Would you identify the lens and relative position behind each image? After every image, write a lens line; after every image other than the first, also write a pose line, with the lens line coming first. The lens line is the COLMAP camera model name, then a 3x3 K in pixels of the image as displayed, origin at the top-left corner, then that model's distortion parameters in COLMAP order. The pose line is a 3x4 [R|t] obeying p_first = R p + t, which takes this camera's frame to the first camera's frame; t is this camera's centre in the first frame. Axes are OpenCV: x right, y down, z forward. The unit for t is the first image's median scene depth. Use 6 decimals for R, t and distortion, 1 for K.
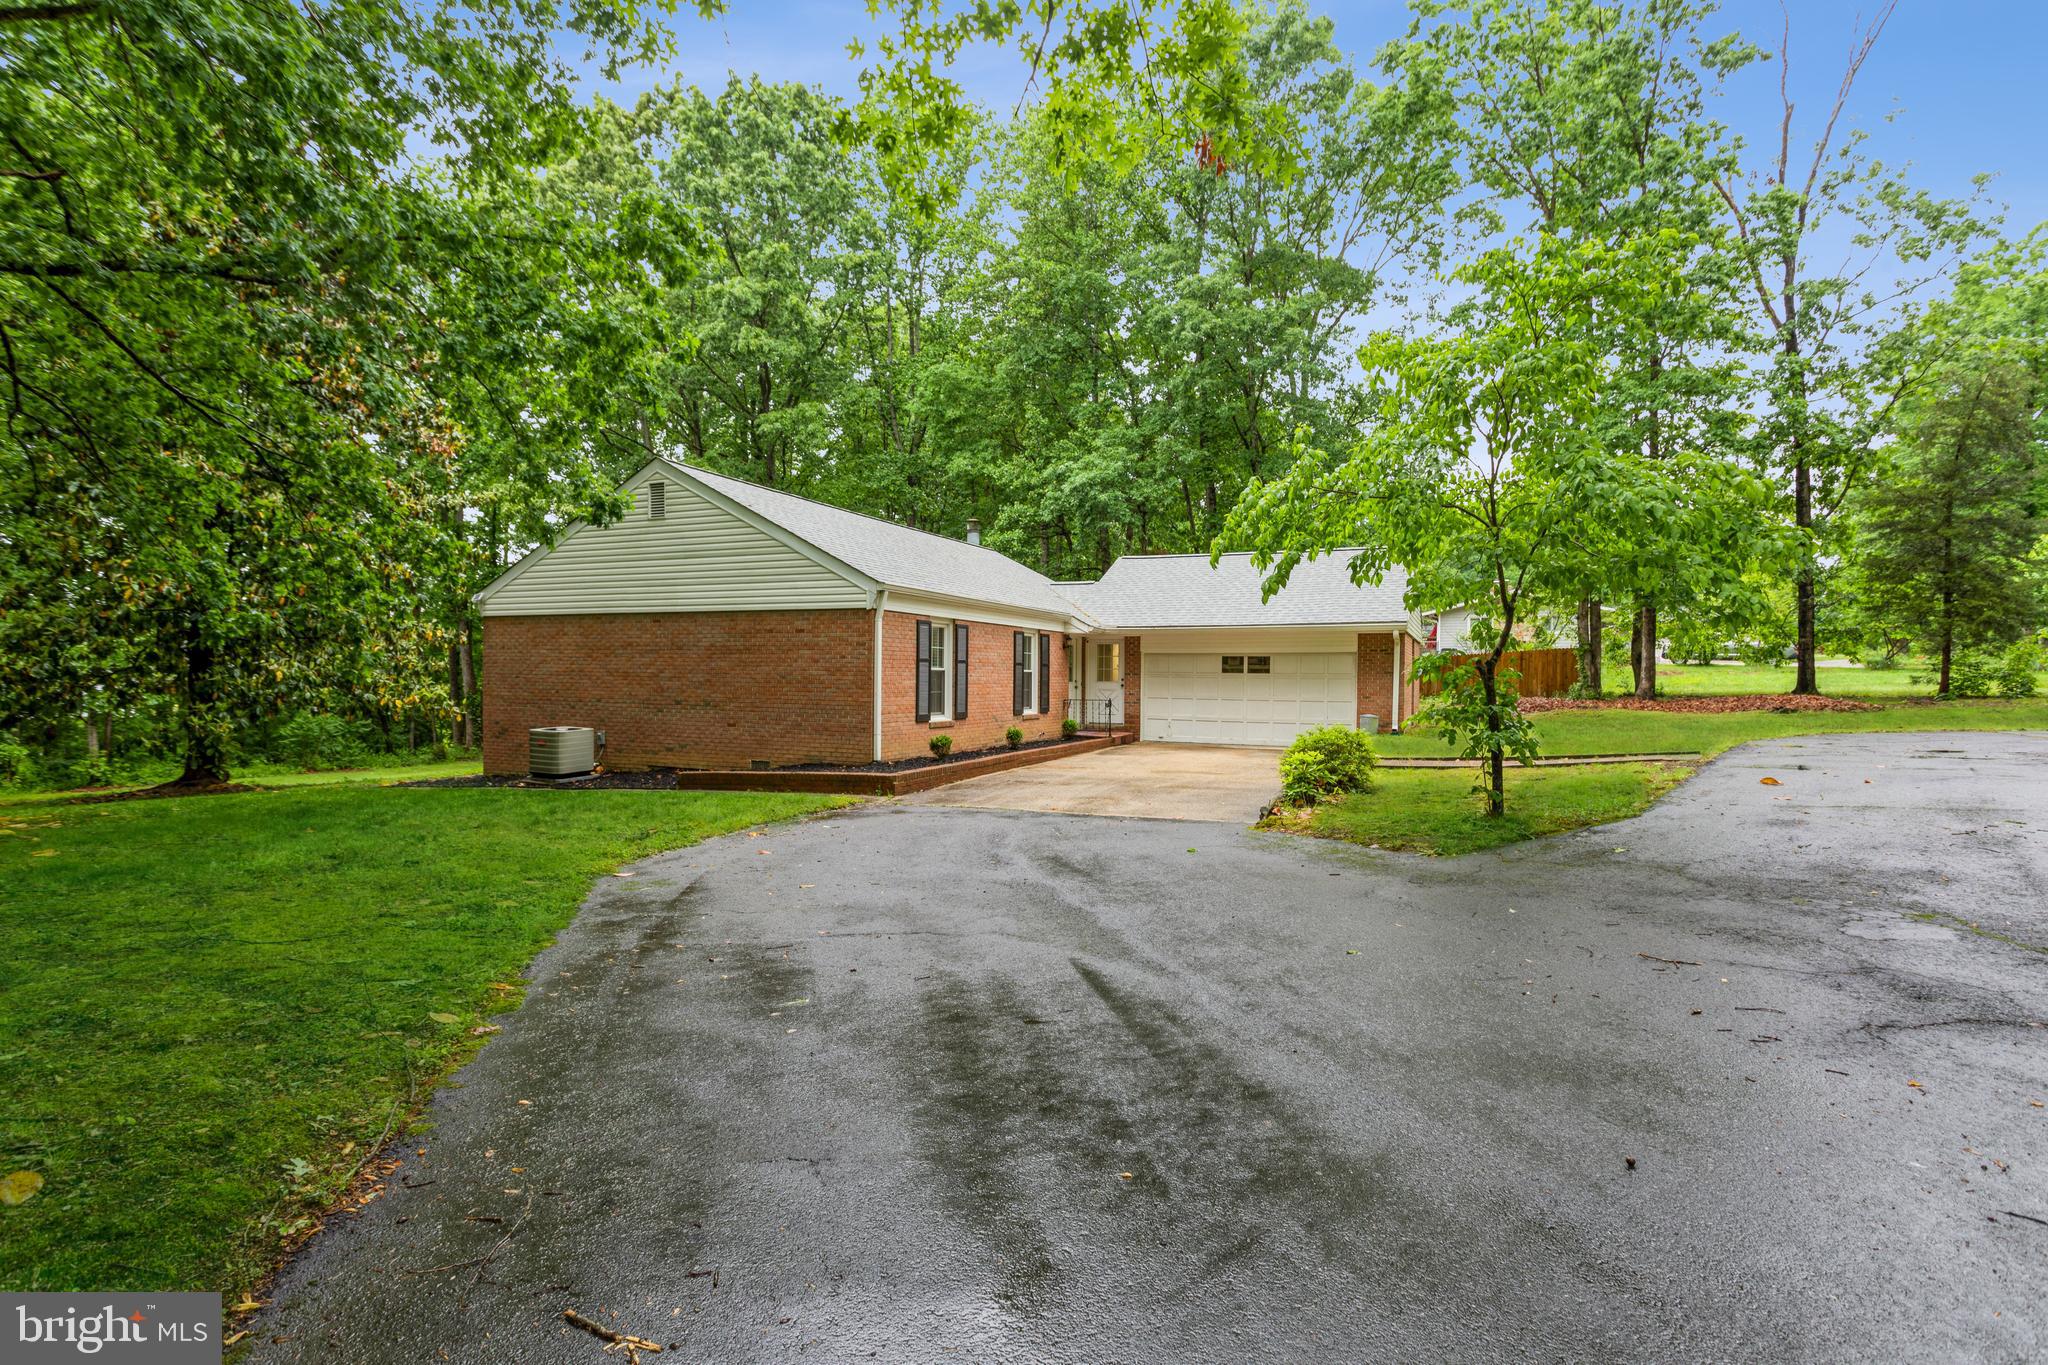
lens RADIAL K [[972.0, 0, 1005.8], [0, 972.0, 681.5], [0, 0, 1]] dist [-0.000448, 0.000924]
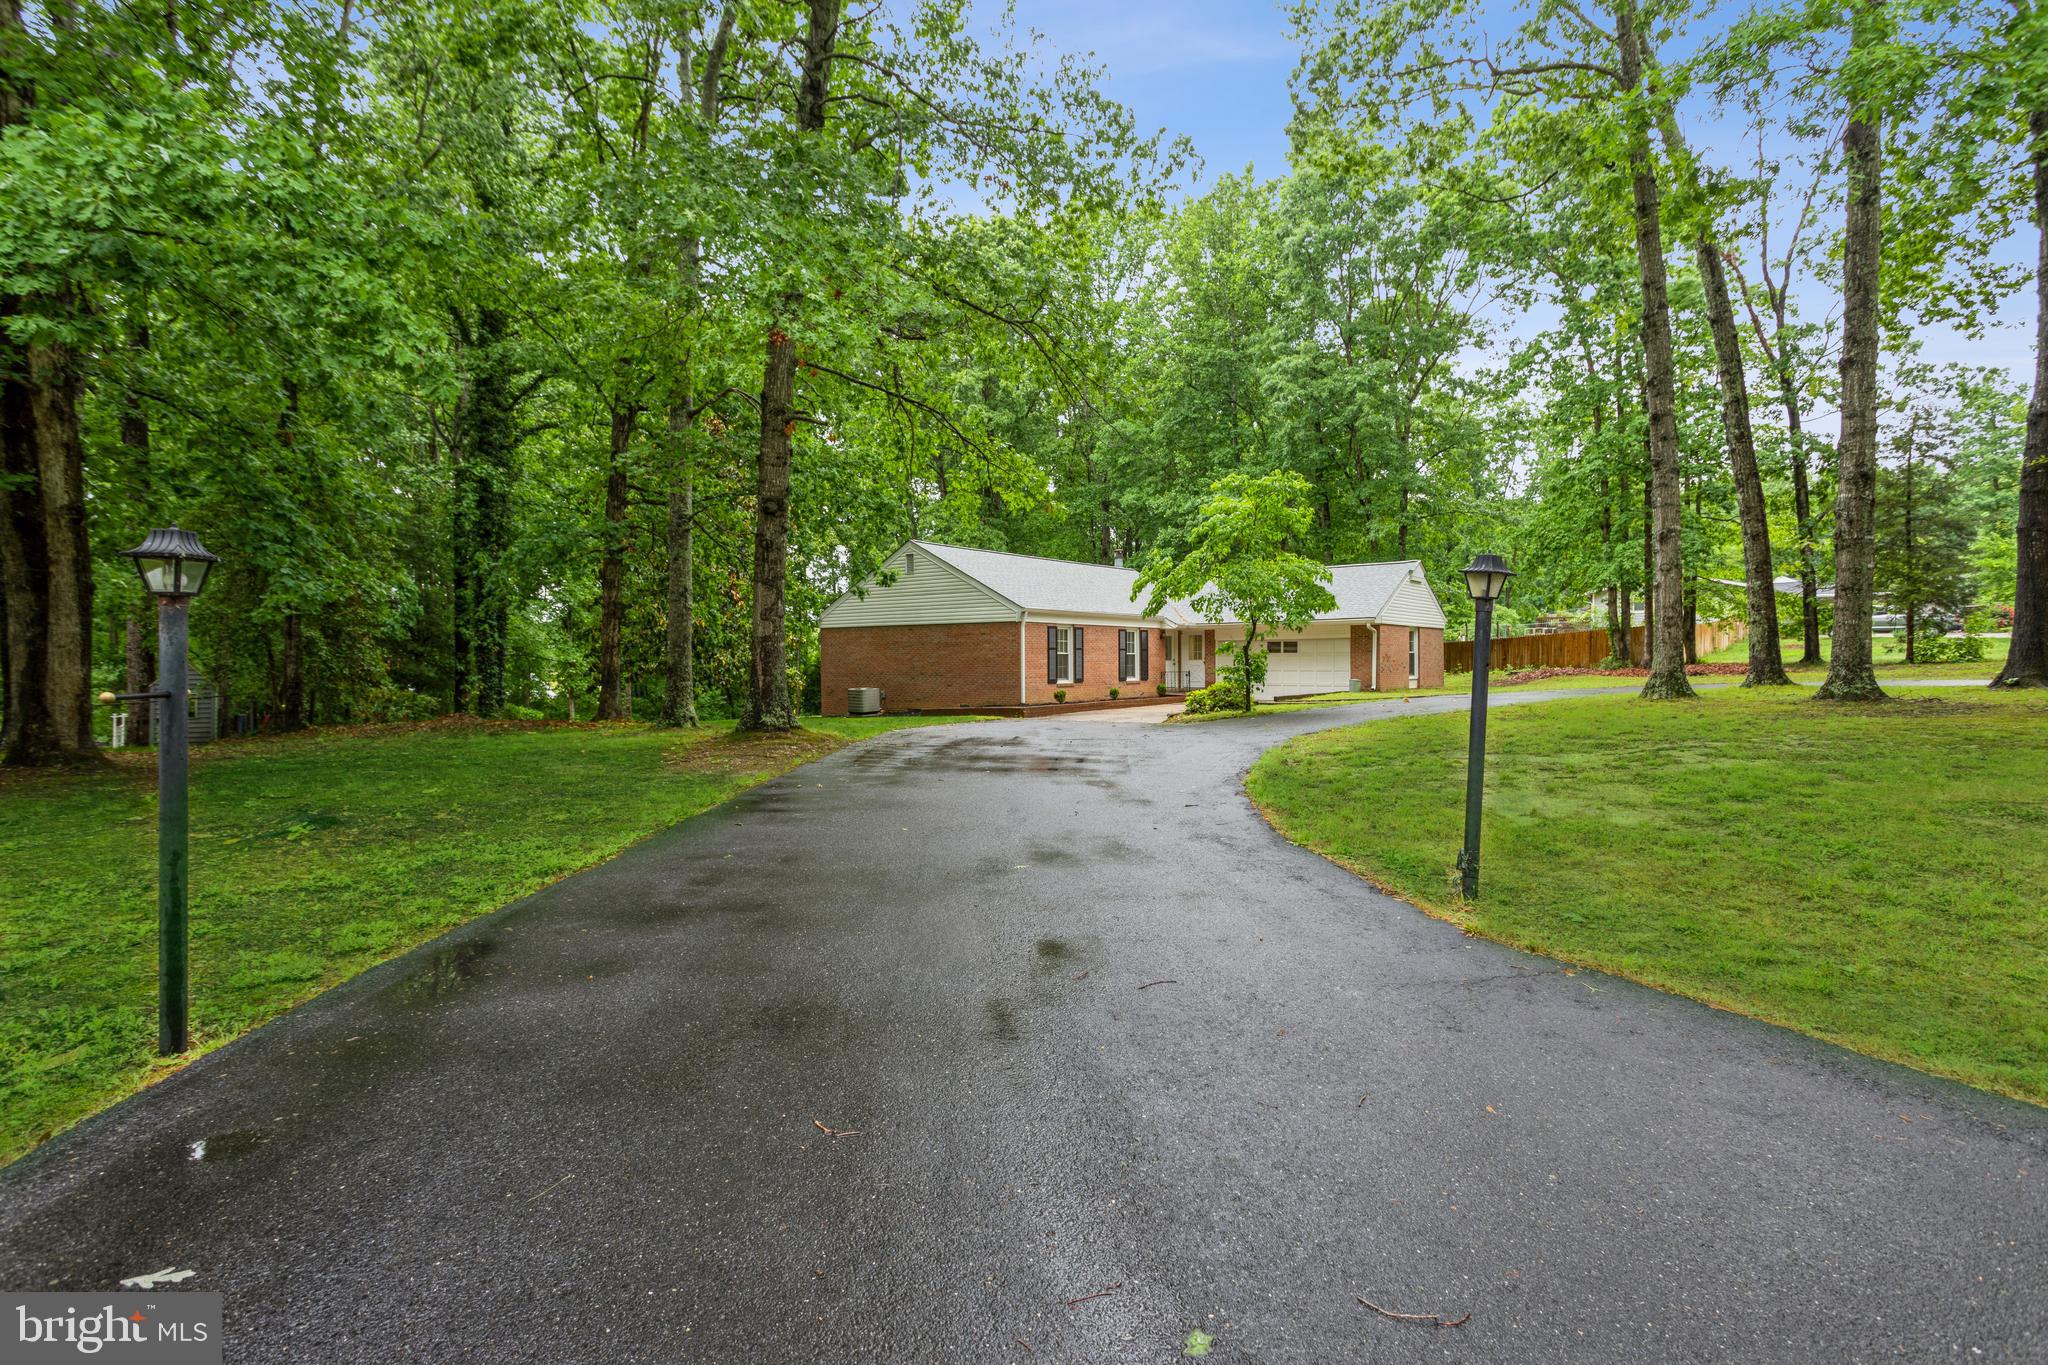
lens RADIAL K [[972.0, 0, 1031.2], [0, 972.0, 674.1], [0, 0, 1]] dist [-0.000448, 0.000924]
pose [[0.974136, -0.011834, -0.225652, 0.221847], [0.013463, 0.999893, 0.005680, 0.011299], [0.225561, -0.008571, 0.974191, -0.593418]]
